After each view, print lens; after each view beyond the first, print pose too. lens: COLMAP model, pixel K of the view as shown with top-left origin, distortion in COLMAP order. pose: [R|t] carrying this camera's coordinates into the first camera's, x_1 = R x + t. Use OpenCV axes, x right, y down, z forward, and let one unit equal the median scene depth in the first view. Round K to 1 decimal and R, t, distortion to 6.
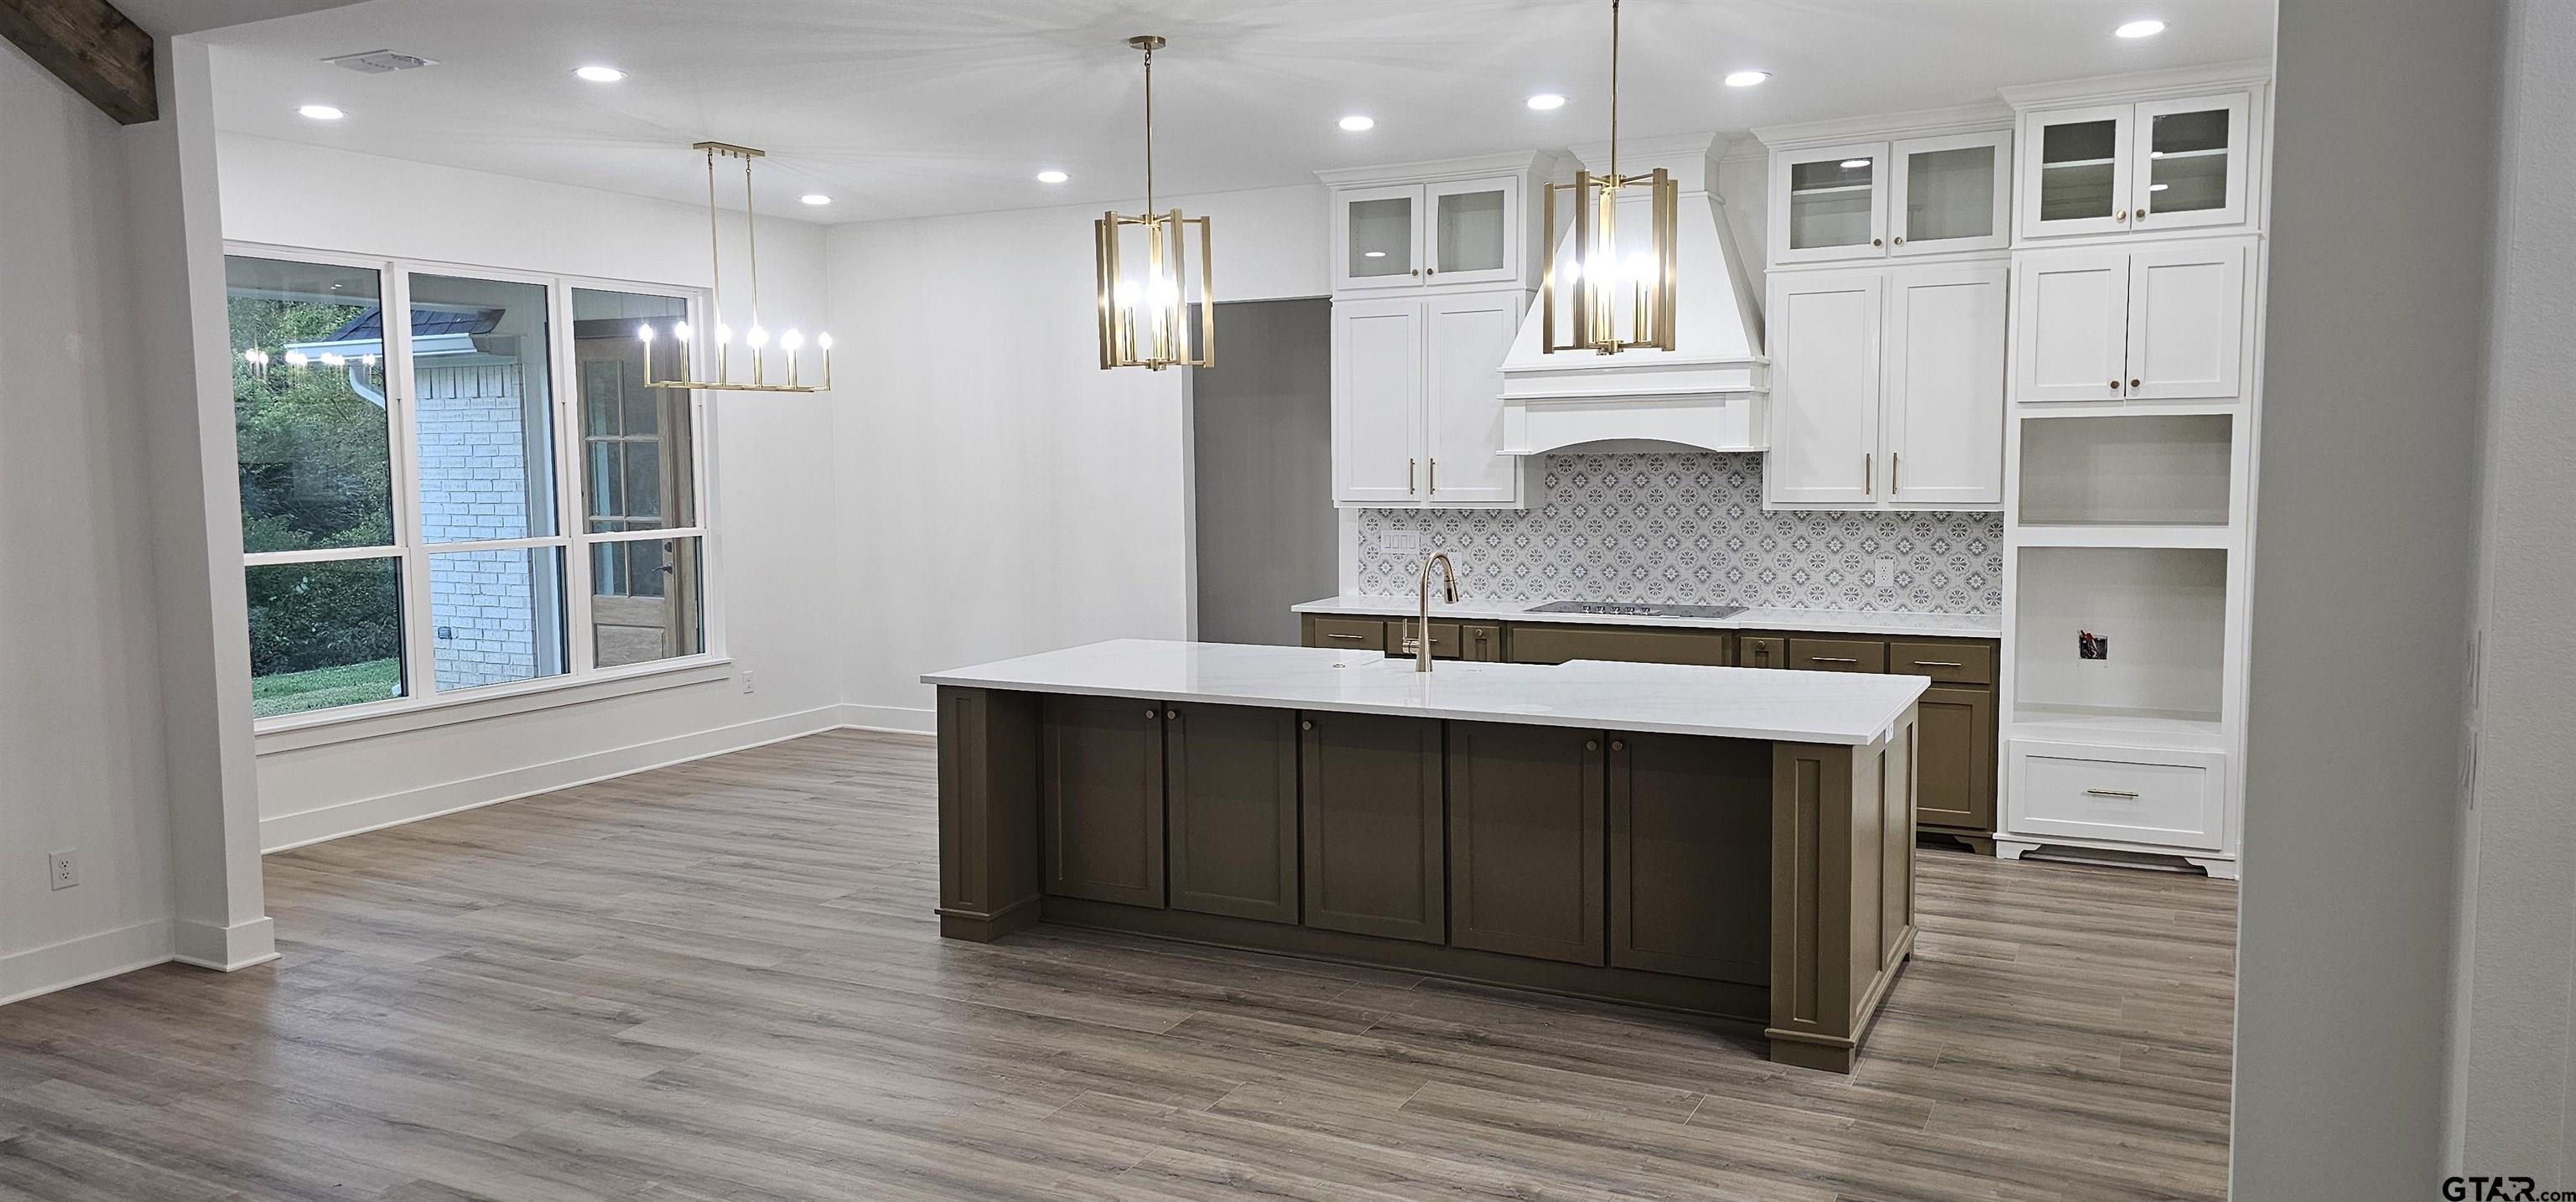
lens RADIAL K [[1716.3, 0, 1267.1], [0, 1716.3, 602.6], [0, 0, 1]] dist [0.082966, -0.100675]
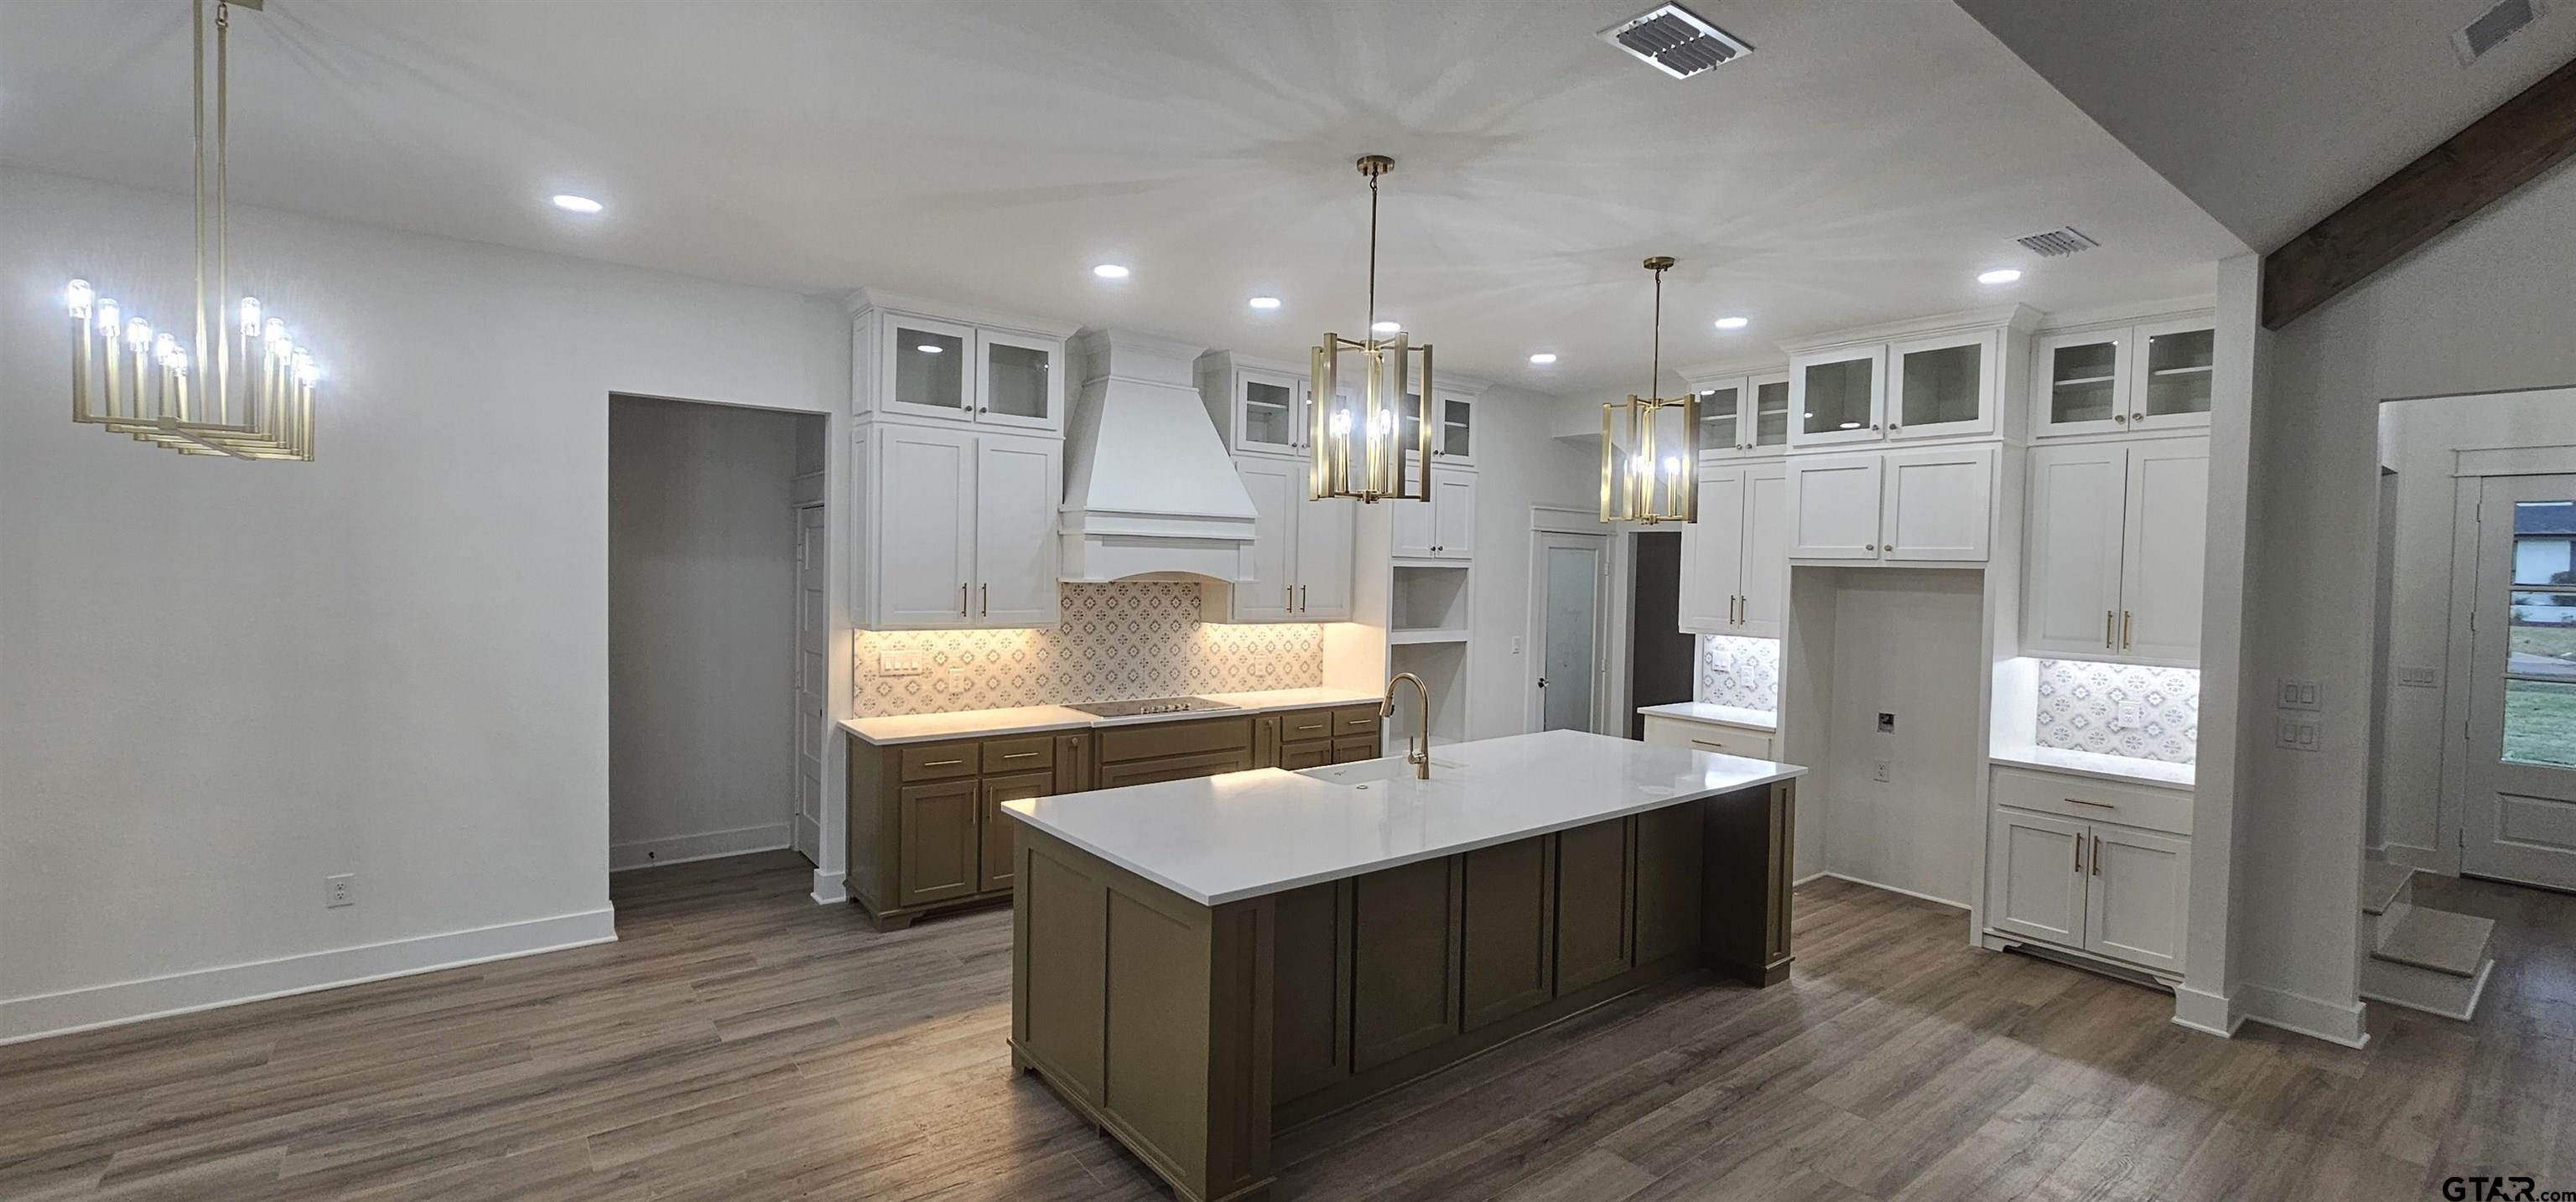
lens RADIAL K [[1064.4, 0, 1285.3], [0, 1064.4, 597.4], [0, 0, 1]] dist [-0.003306, 0.000039]
pose [[0.408497, -0.006727, 0.912735, -0.445125], [0.057520, 0.998175, -0.018386, -0.054356], [-0.910946, 0.060011, 0.408138, 0.579856]]
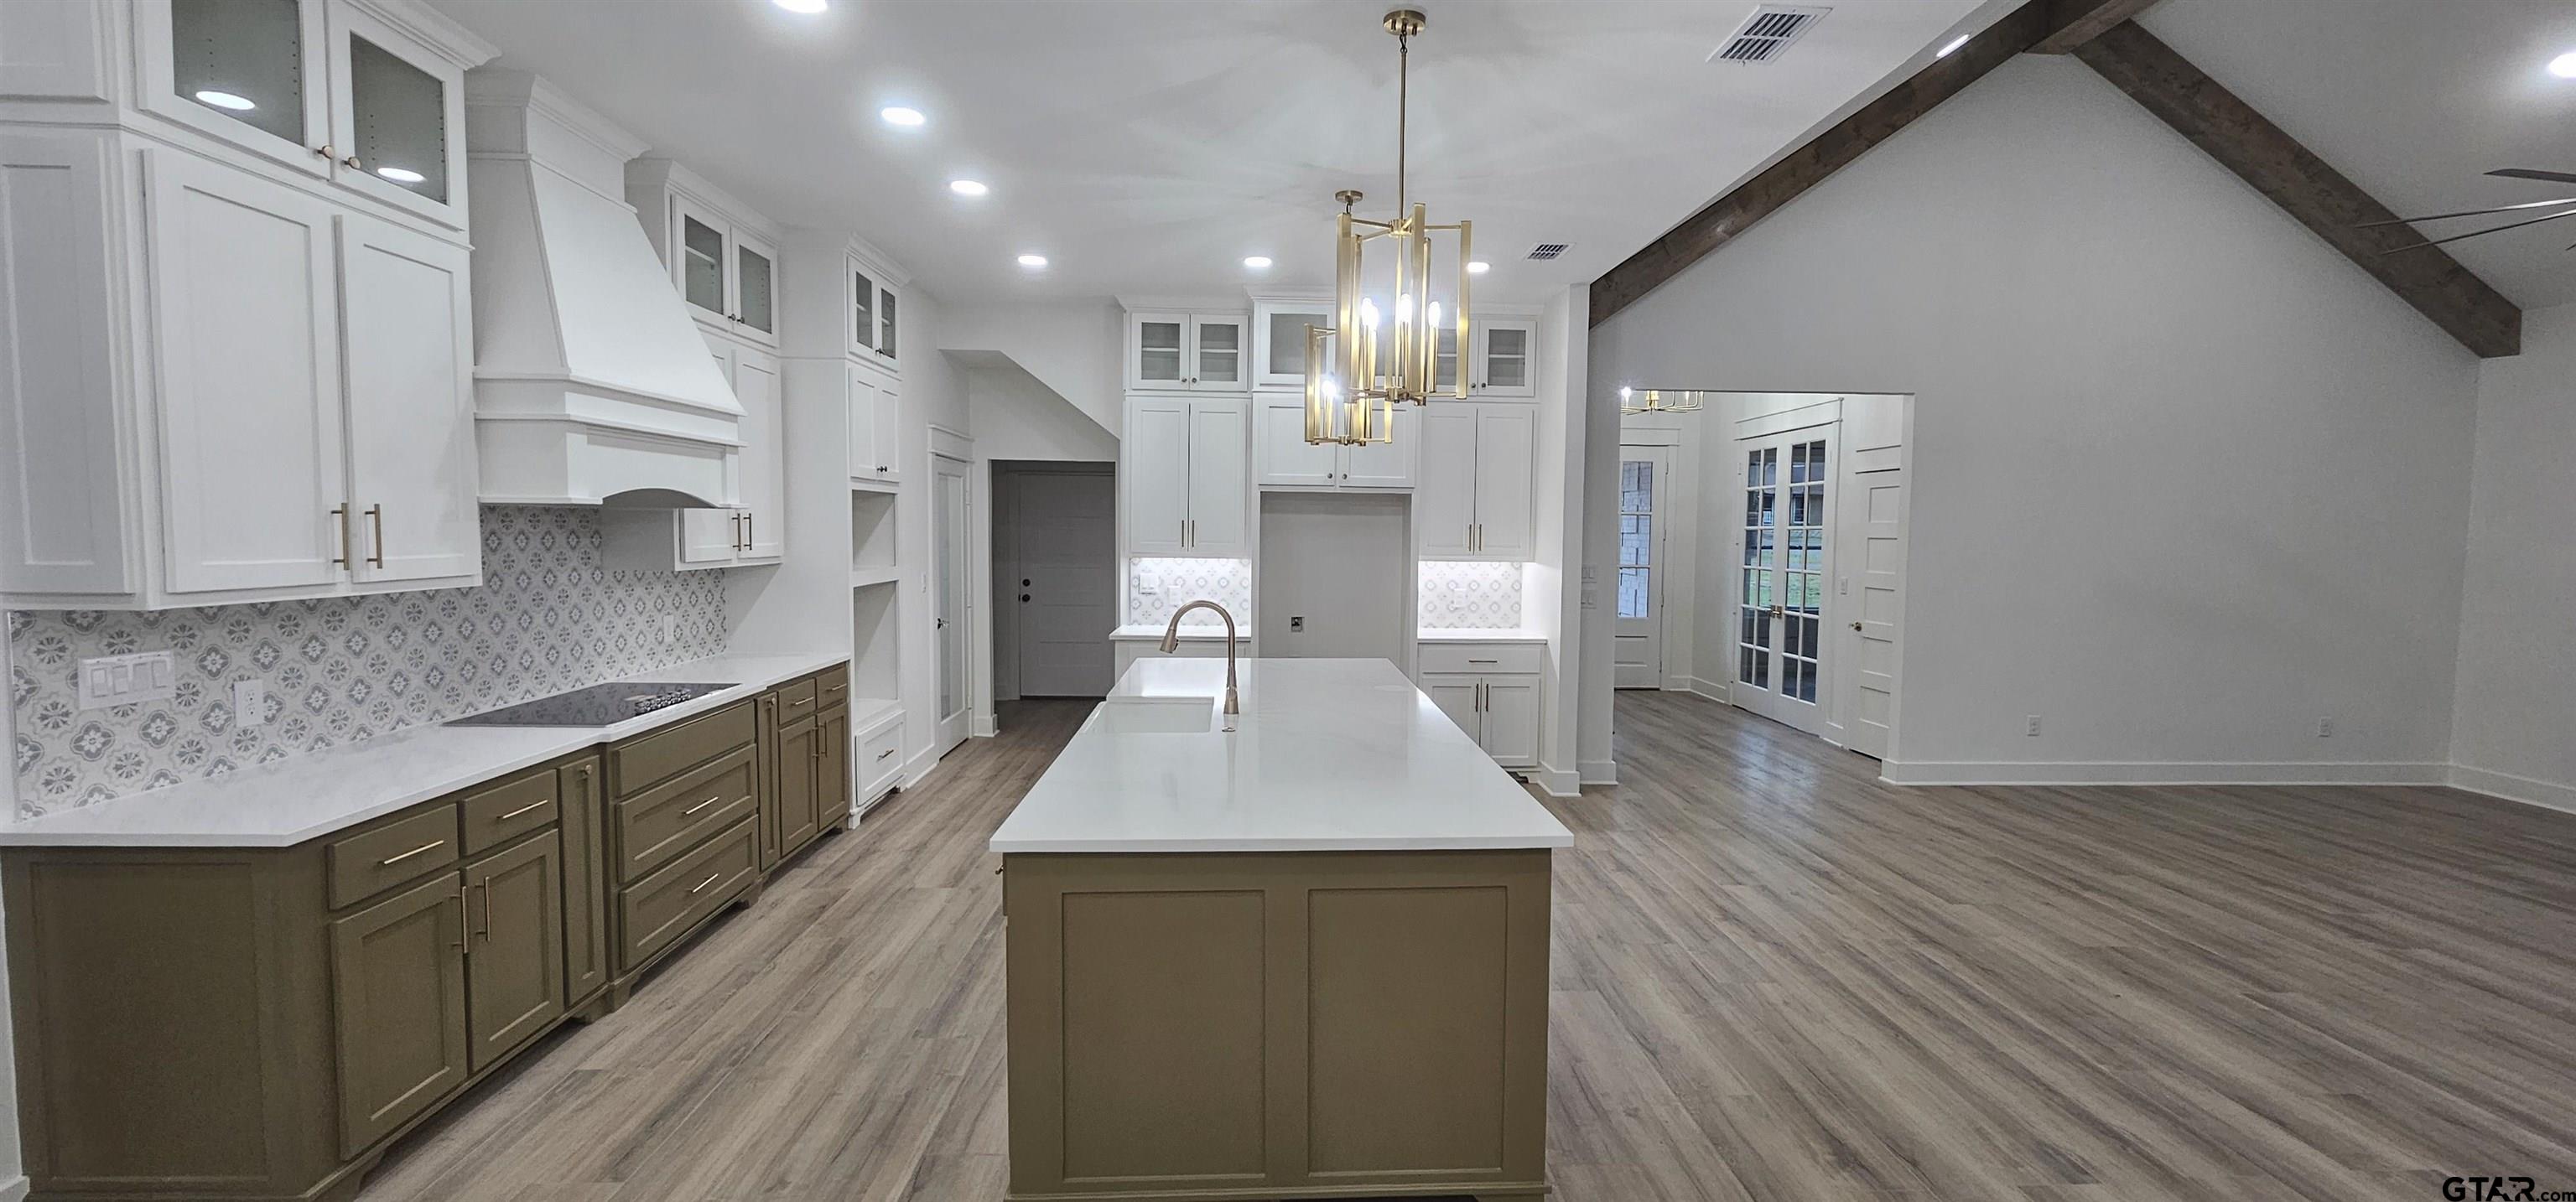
lens RADIAL K [[1062.1, 0, 1293.8], [0, 1062.1, 593.5], [0, 0, 1]] dist [-0.002246, 0.001129]
pose [[-0.503073, -0.047032, 0.862963, -0.361769], [0.074497, 0.992442, 0.097518, -0.068907], [-0.861027, 0.113346, -0.495767, 0.948405]]
